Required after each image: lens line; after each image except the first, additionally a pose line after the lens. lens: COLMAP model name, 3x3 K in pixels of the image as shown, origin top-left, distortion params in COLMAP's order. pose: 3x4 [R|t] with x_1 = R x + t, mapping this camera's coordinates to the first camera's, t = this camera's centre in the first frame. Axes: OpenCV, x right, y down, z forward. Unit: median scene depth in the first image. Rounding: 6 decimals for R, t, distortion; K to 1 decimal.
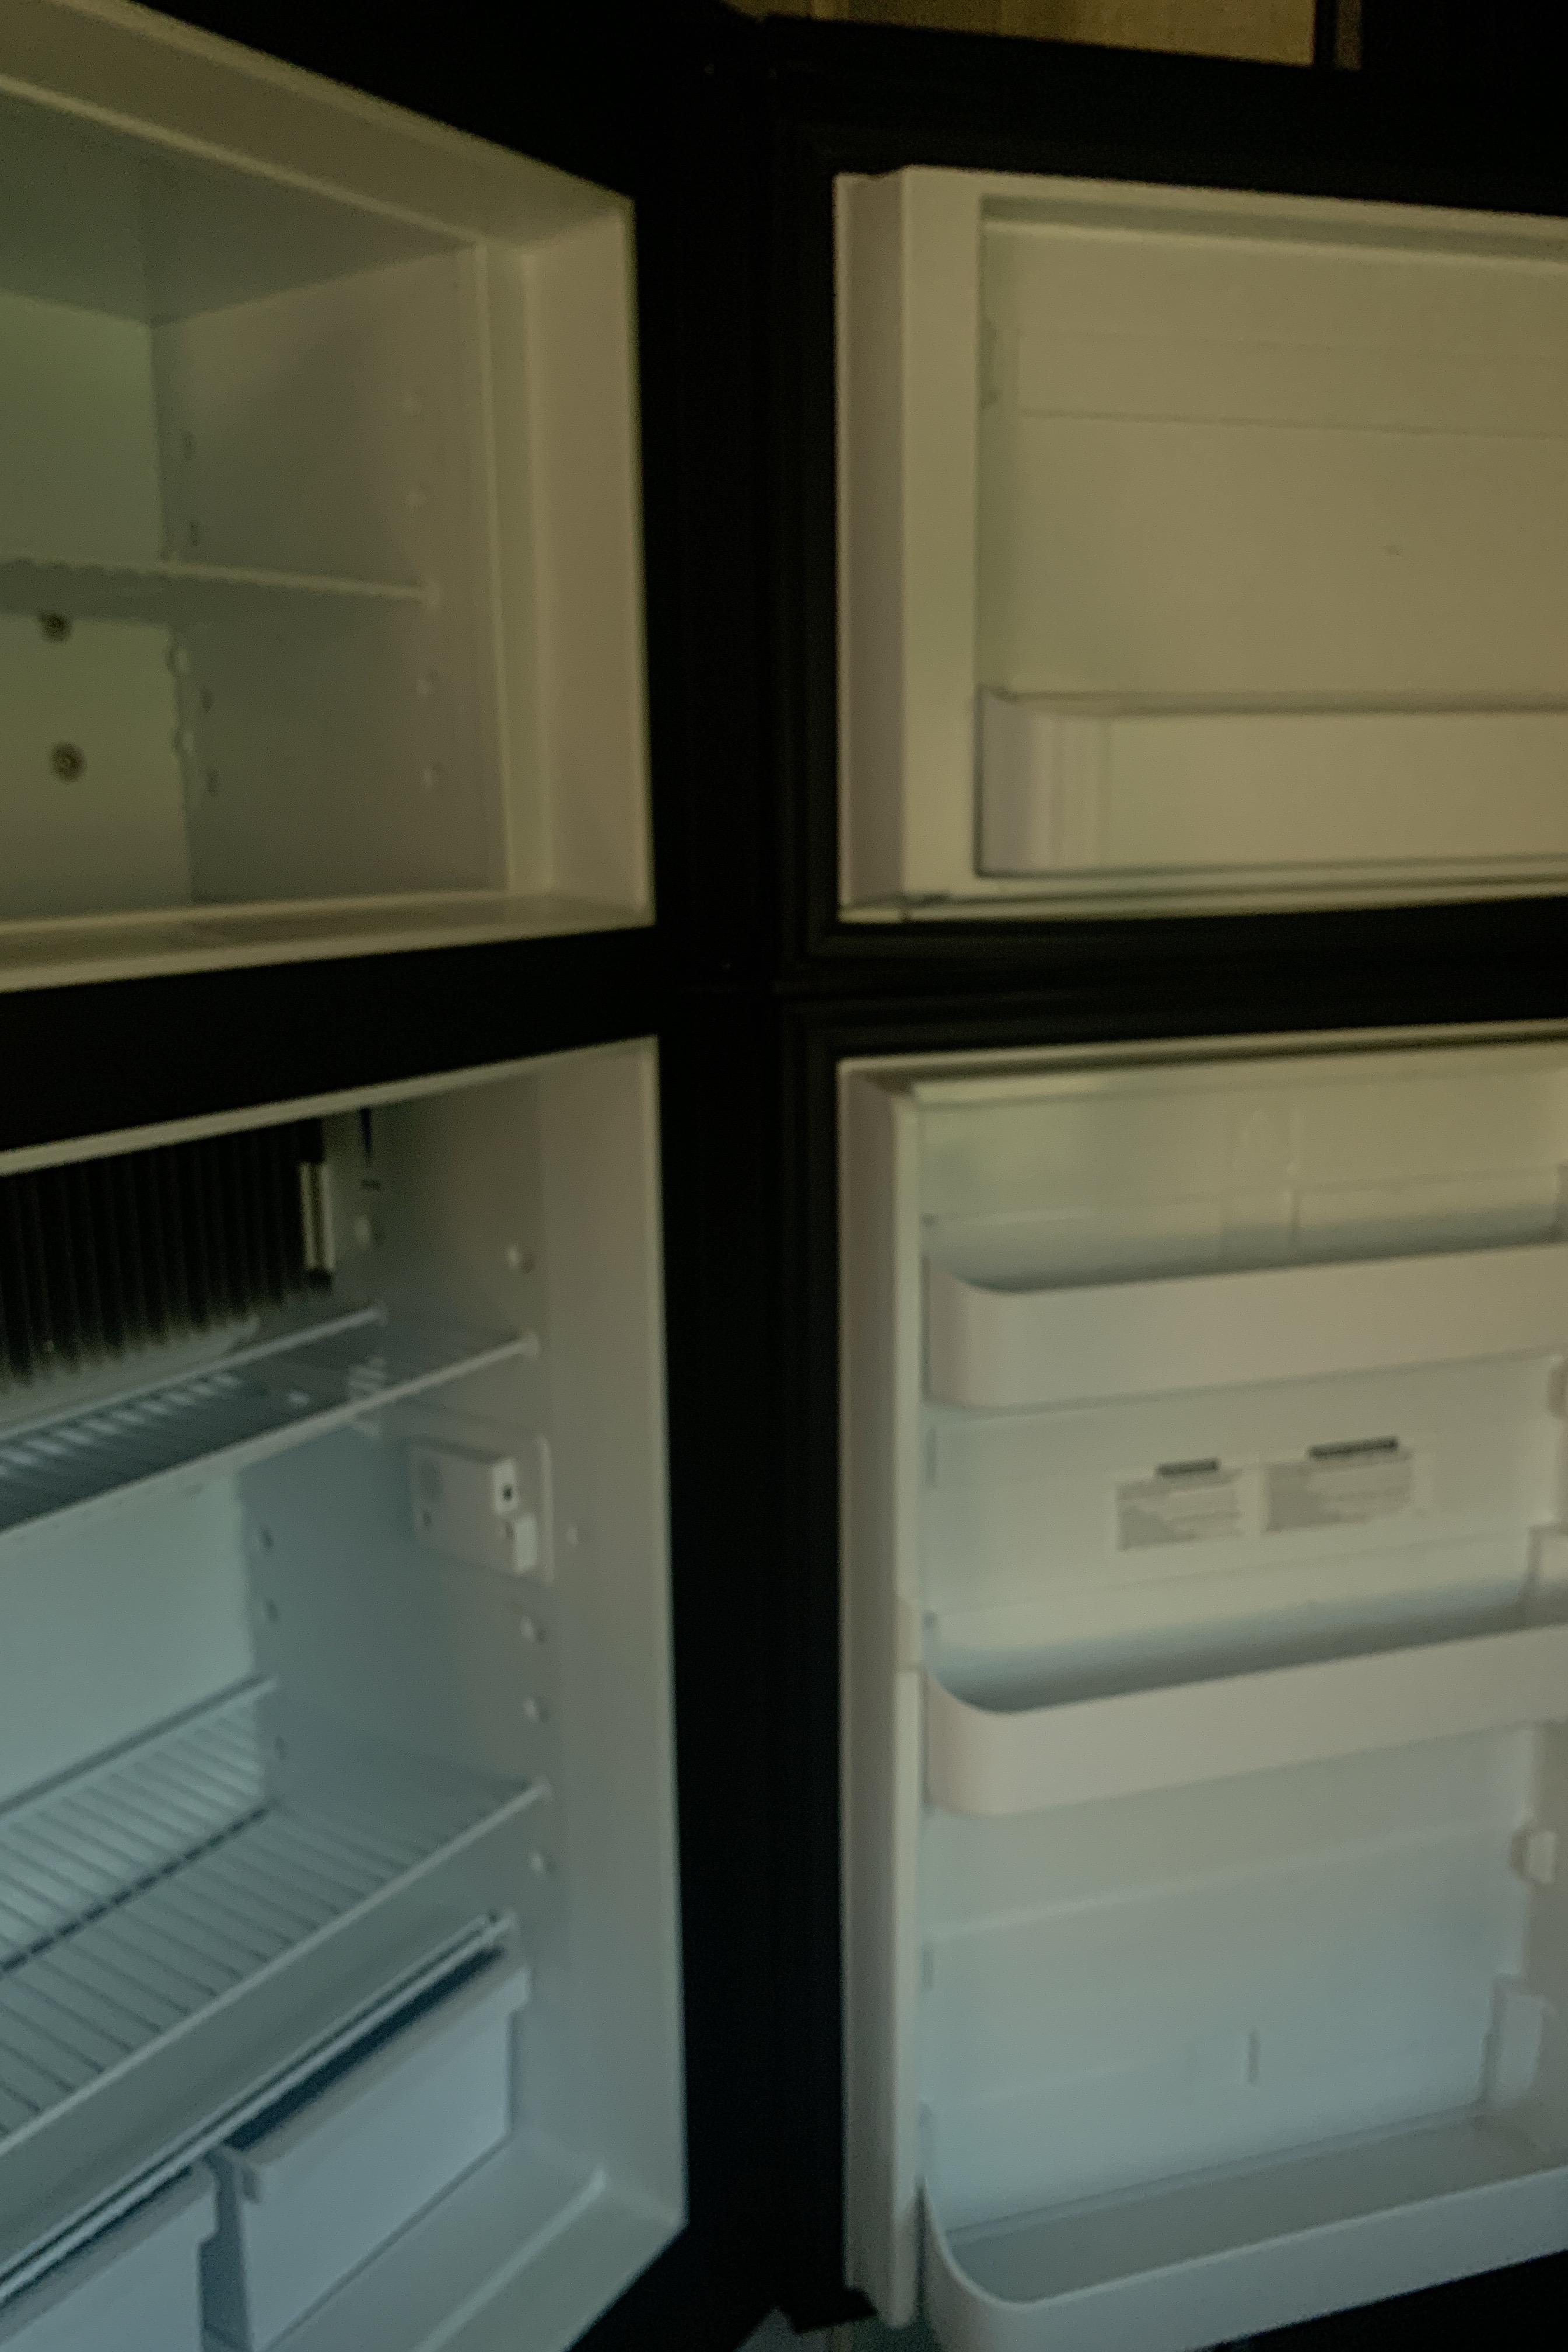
lens RADIAL K [[1782.2, 0, 781.6], [0, 1782.2, 1176.7], [0, 0, 1]] dist [0.047972, -0.058428]
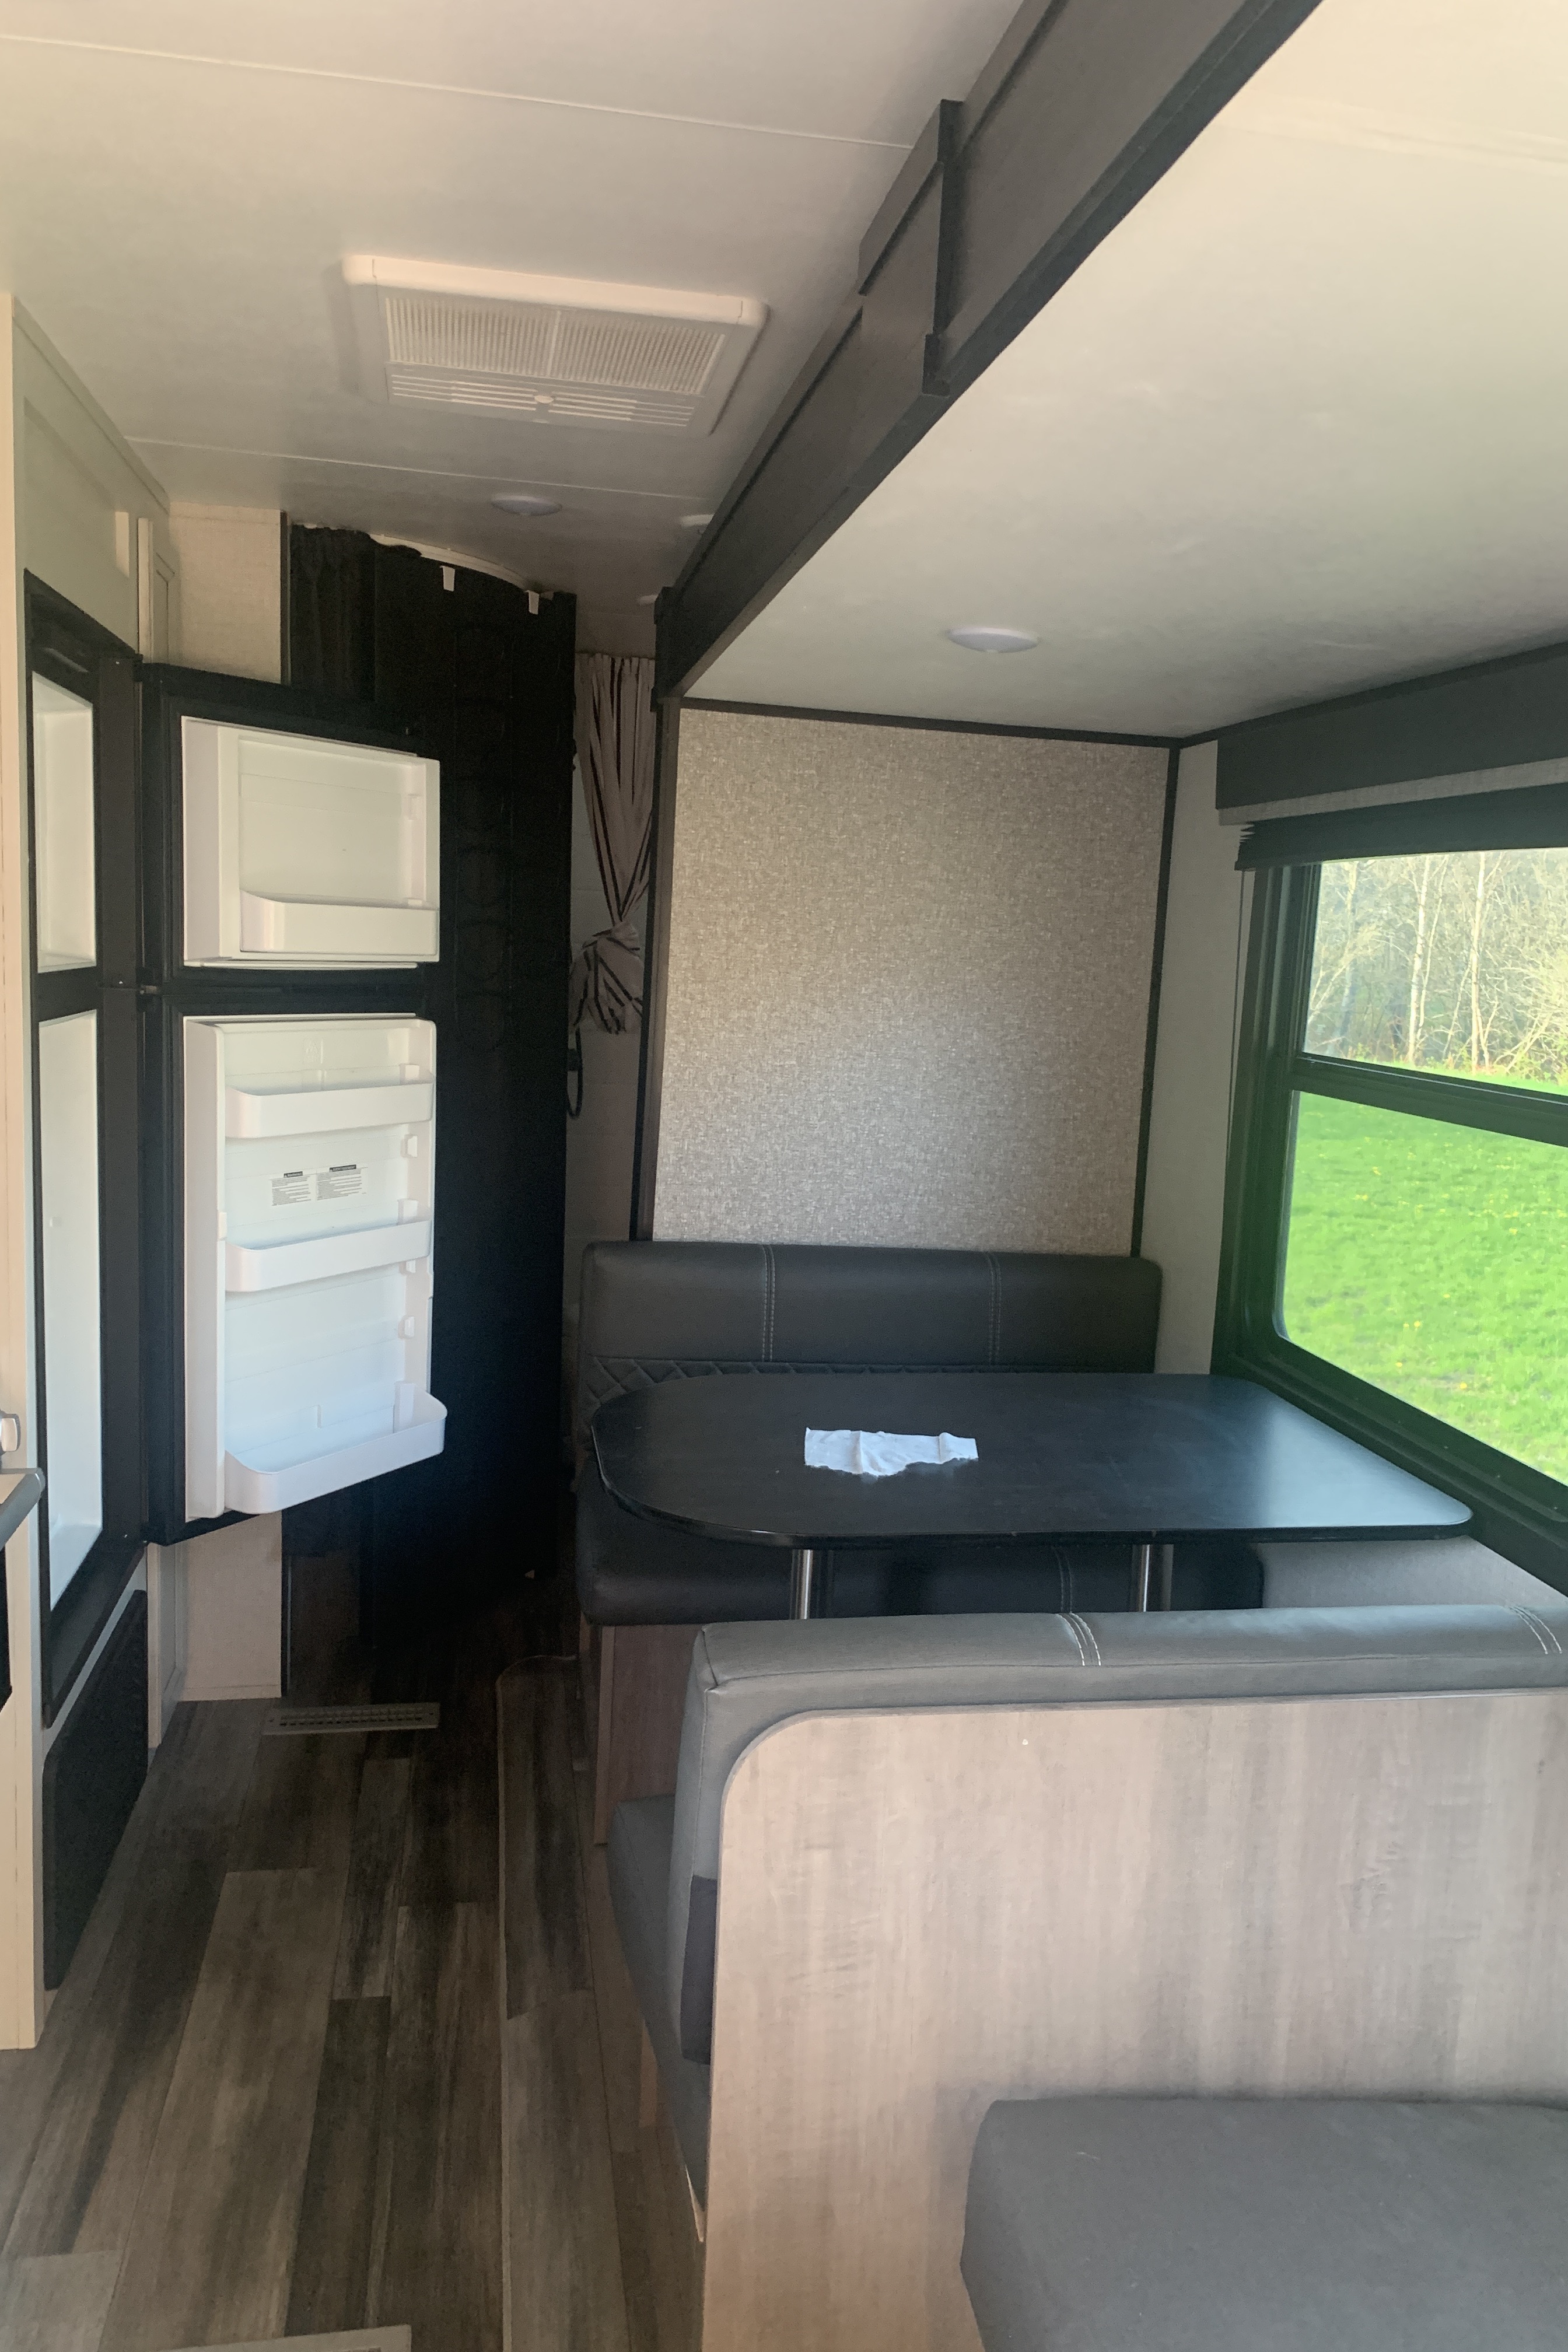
lens RADIAL K [[1782.2, 0, 789.7], [0, 1782.2, 1199.9], [0, 0, 1]] dist [0.047972, -0.058428]
pose [[0.719350, -0.066950, 0.691414, -1.134616], [0.092878, 0.995677, -0.000219, 0.281745], [-0.688411, 0.064375, 0.722459, -1.501459]]
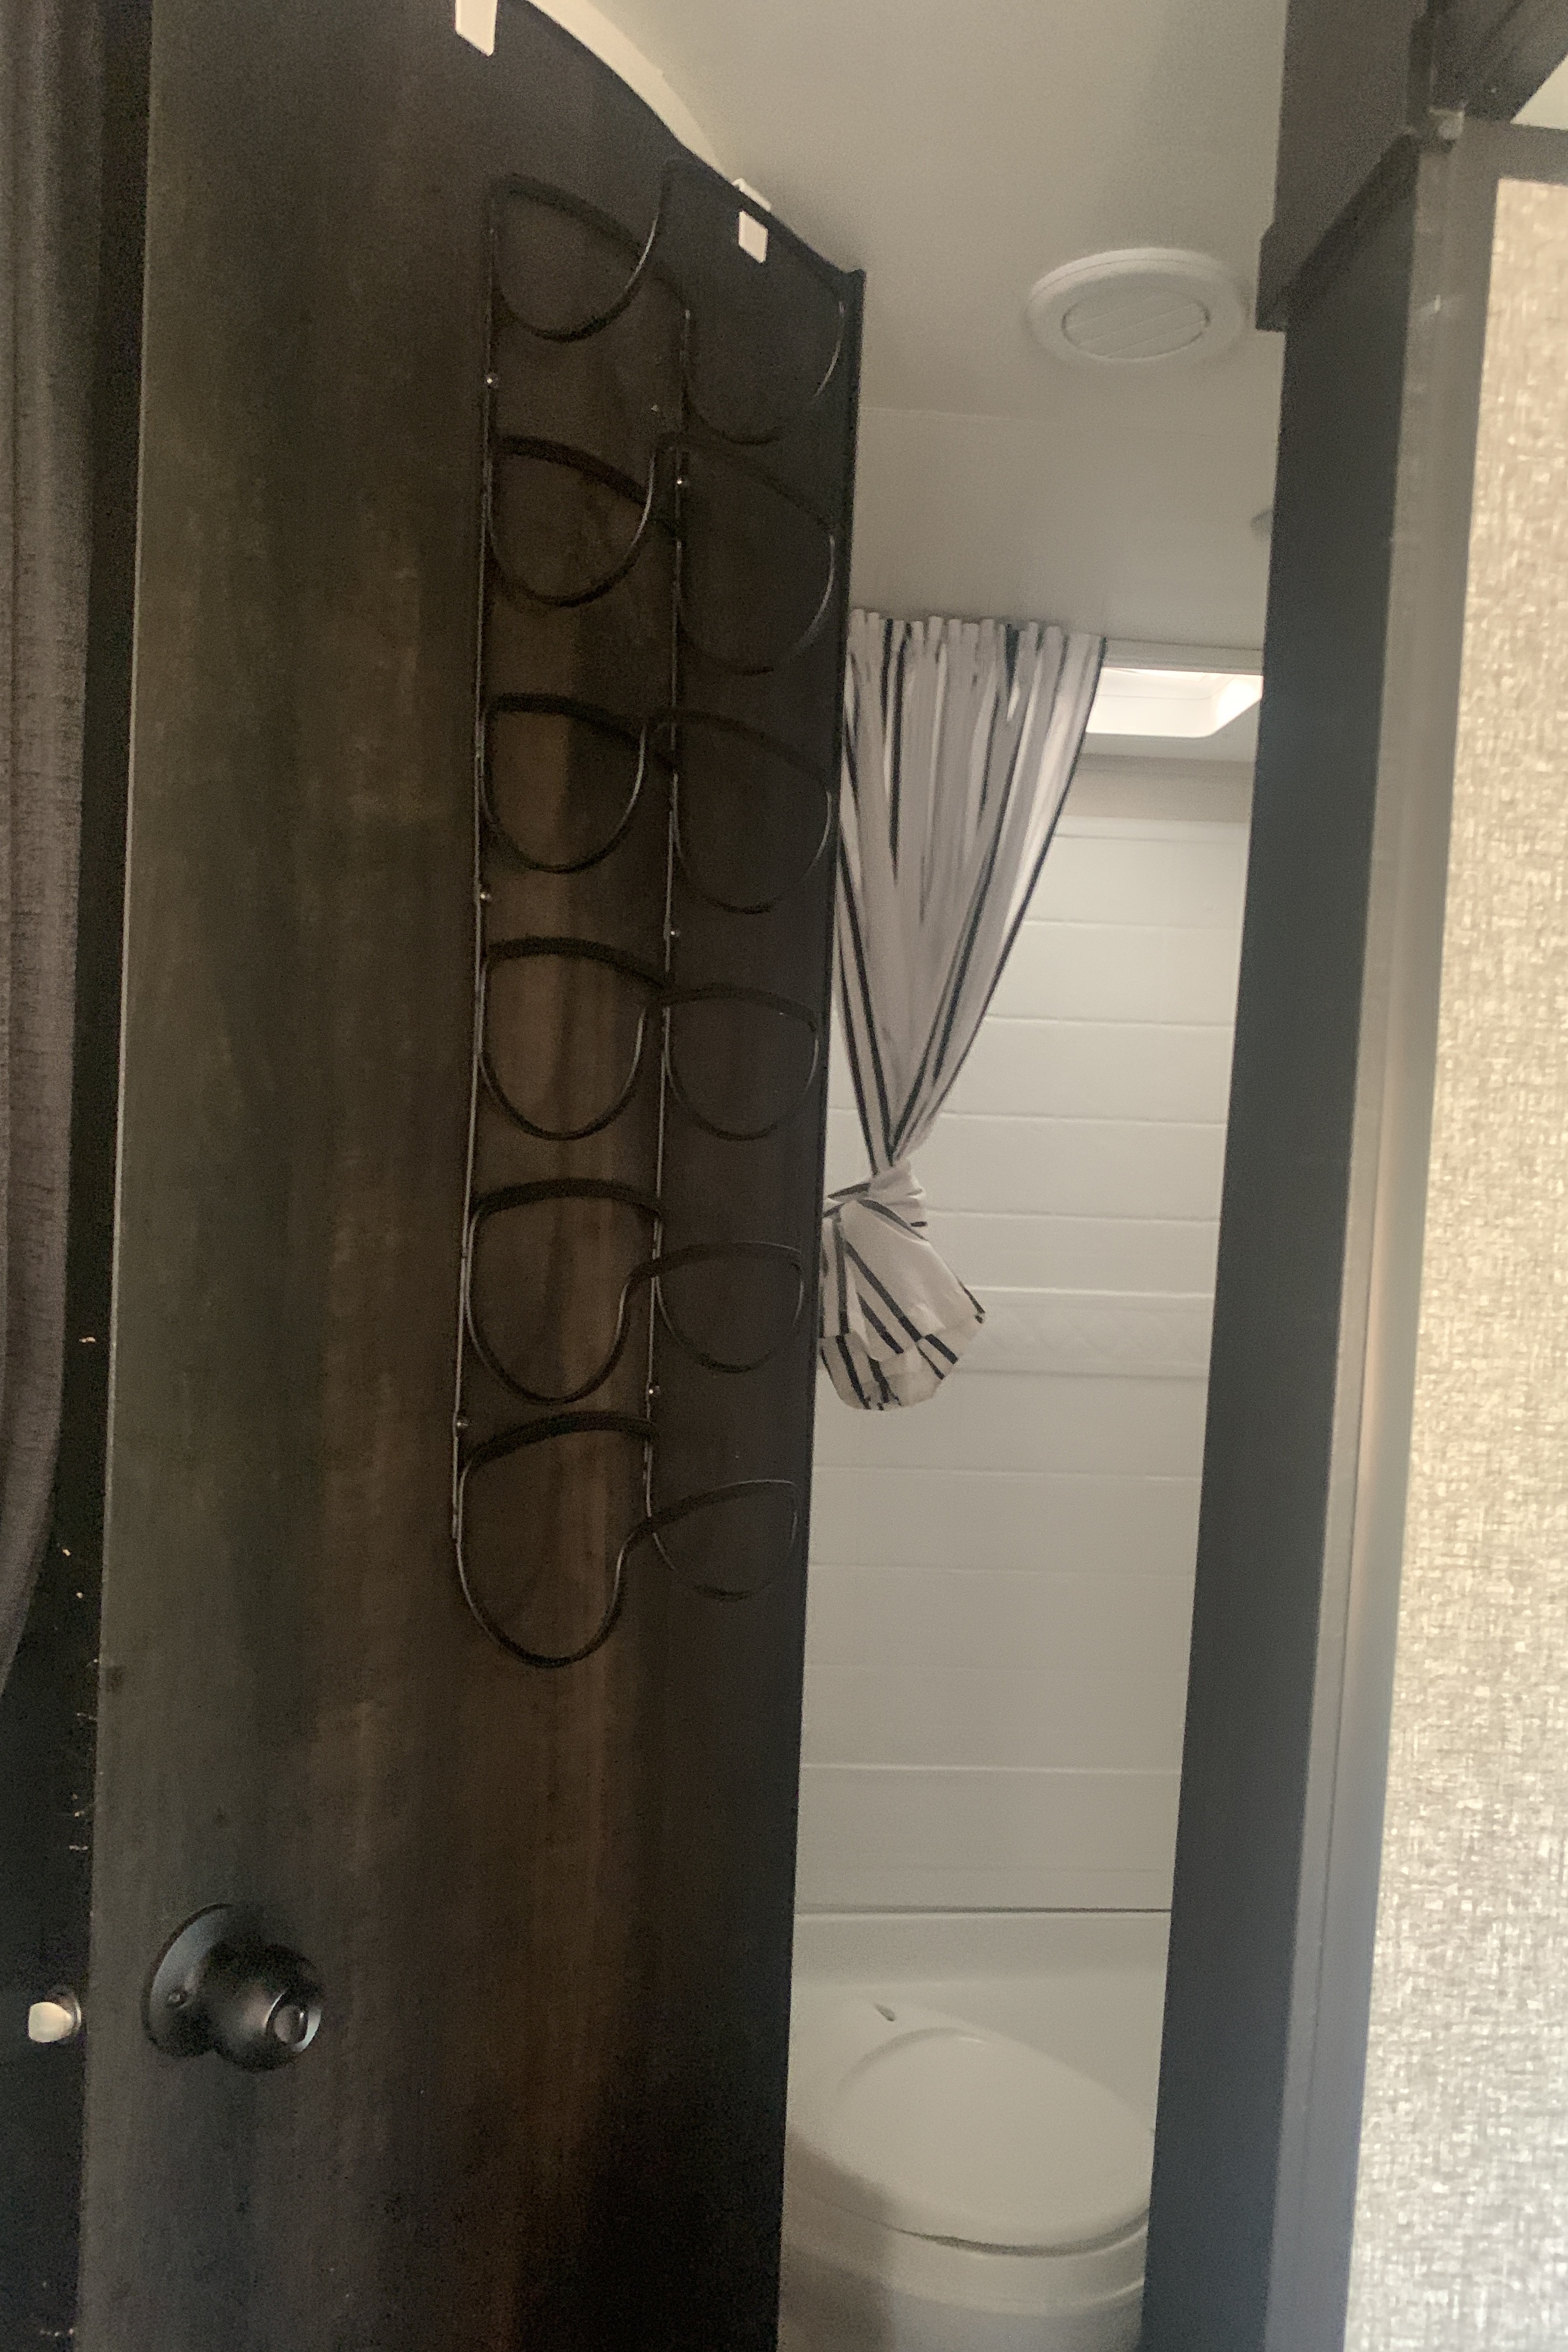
lens RADIAL K [[1782.2, 0, 794.6], [0, 1782.2, 1183.6], [0, 0, 1]] dist [0.047972, -0.058428]
pose [[0.772290, 0.034795, 0.634316, 0.305176], [0.073631, 0.986867, -0.143780, -0.146981], [-0.630989, 0.157745, 0.759585, 0.488578]]
